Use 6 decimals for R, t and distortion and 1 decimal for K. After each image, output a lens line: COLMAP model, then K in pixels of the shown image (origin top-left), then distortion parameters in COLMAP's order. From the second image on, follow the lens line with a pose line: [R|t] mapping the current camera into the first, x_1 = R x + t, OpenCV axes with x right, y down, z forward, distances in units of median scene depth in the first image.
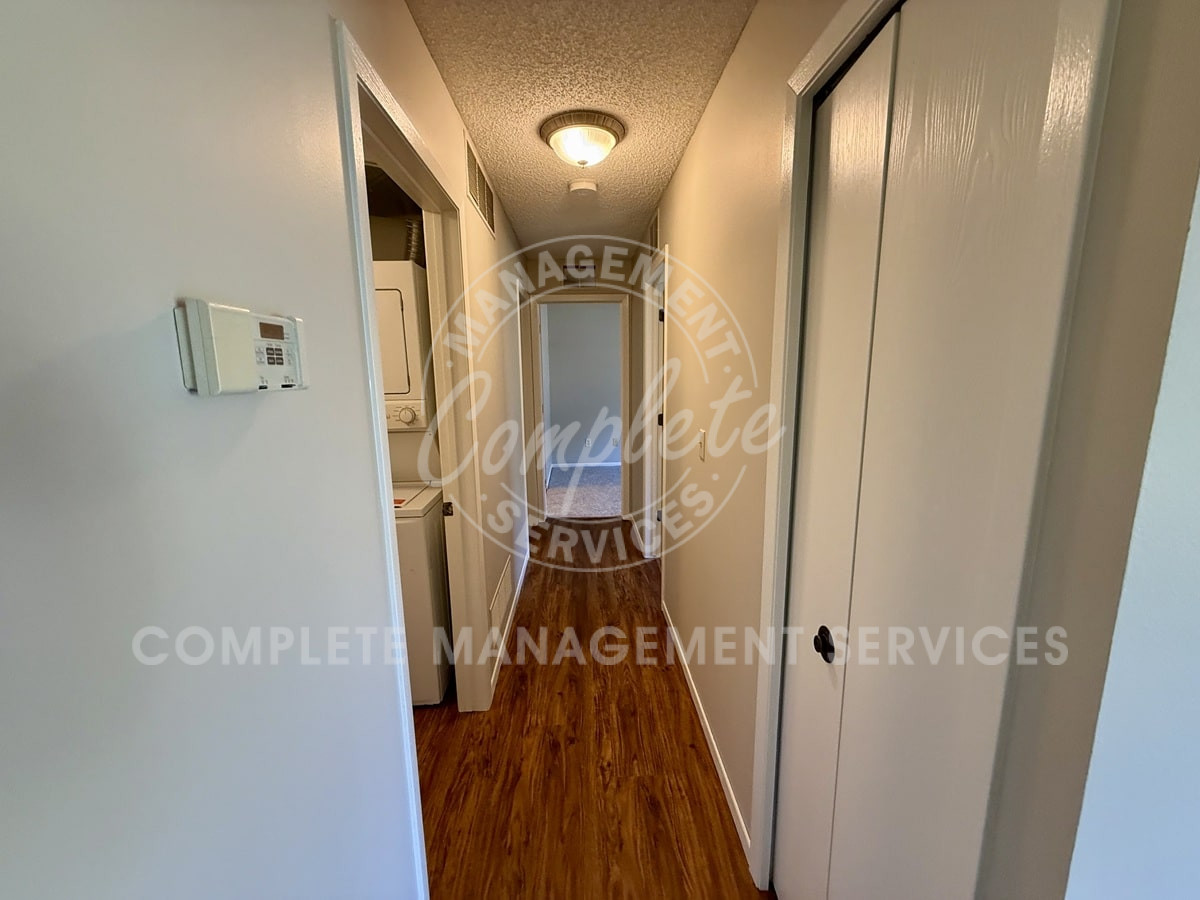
lens RADIAL K [[476.6, 0, 599.2], [0, 476.6, 450.7], [0, 0, 1]] dist [0.000818, -0.000098]
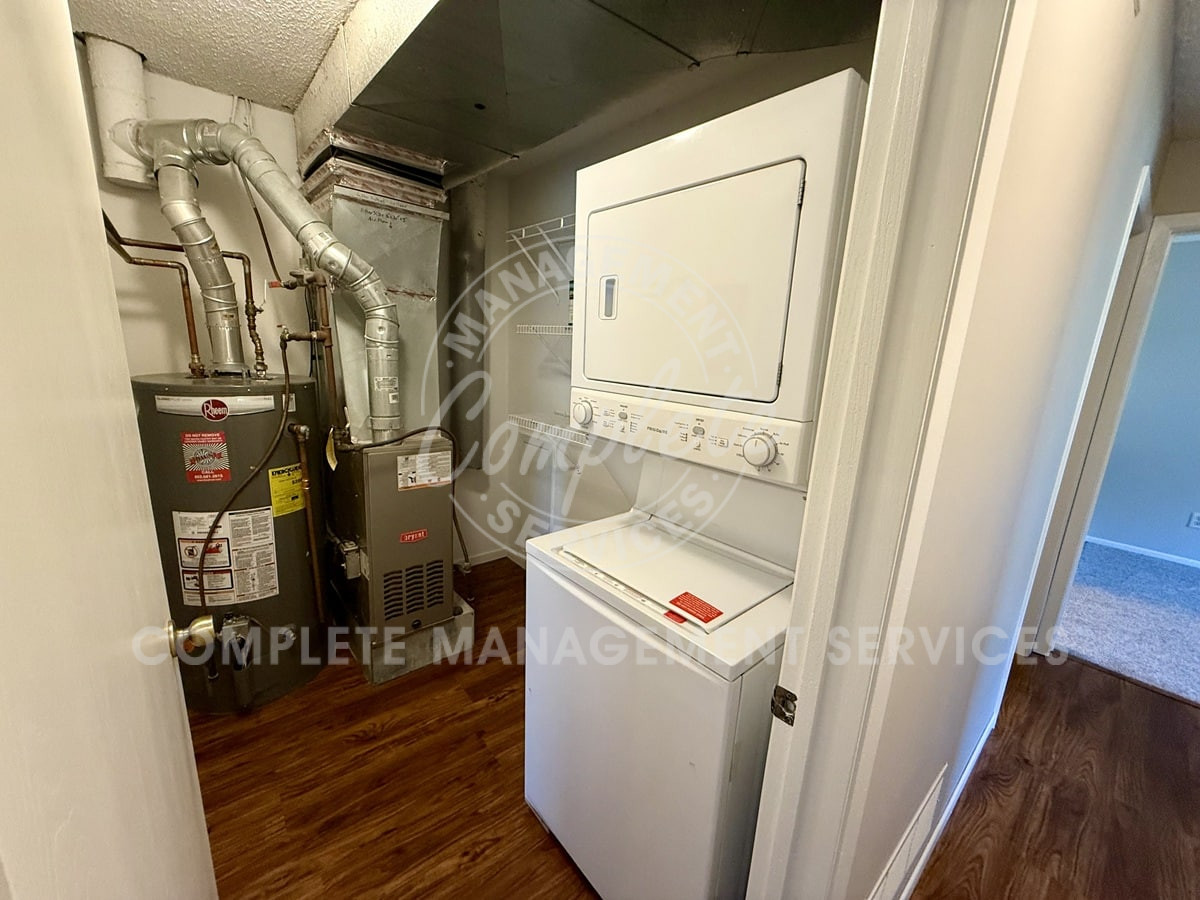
lens RADIAL K [[476.6, 0, 596.6], [0, 476.6, 453.9], [0, 0, 1]] dist [0.000818, -0.000098]
pose [[0.613681, 0.210636, -0.760939, -0.149030], [-0.192684, 0.974572, 0.114376, -0.091831], [0.765682, 0.076431, 0.638662, 0.584081]]
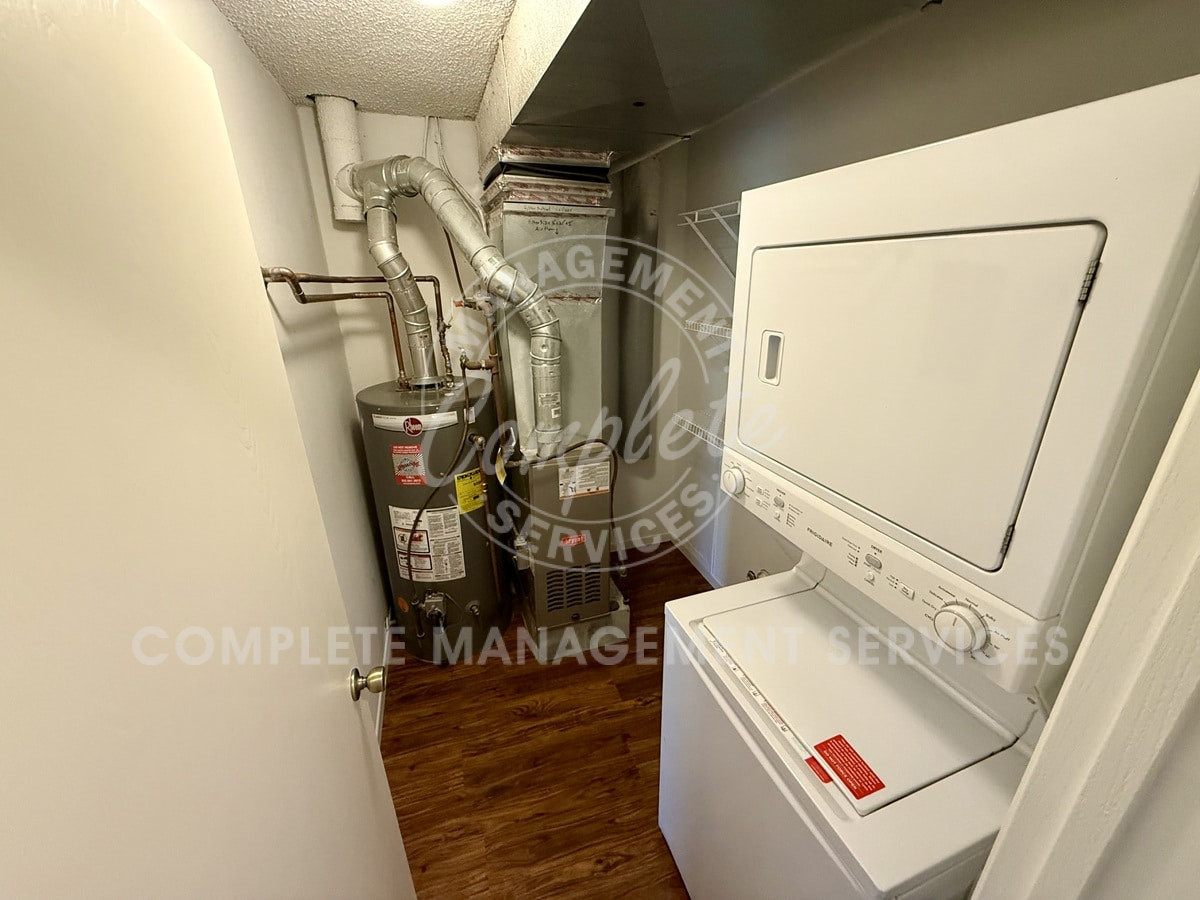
lens RADIAL K [[476.6, 0, 600.9], [0, 476.6, 452.7], [0, 0, 1]] dist [0.000818, -0.000098]
pose [[0.286735, 0.341432, -0.895102, -0.219795], [-0.162551, 0.938126, 0.305772, -0.245752], [0.944119, 0.057825, 0.324494, 0.647912]]
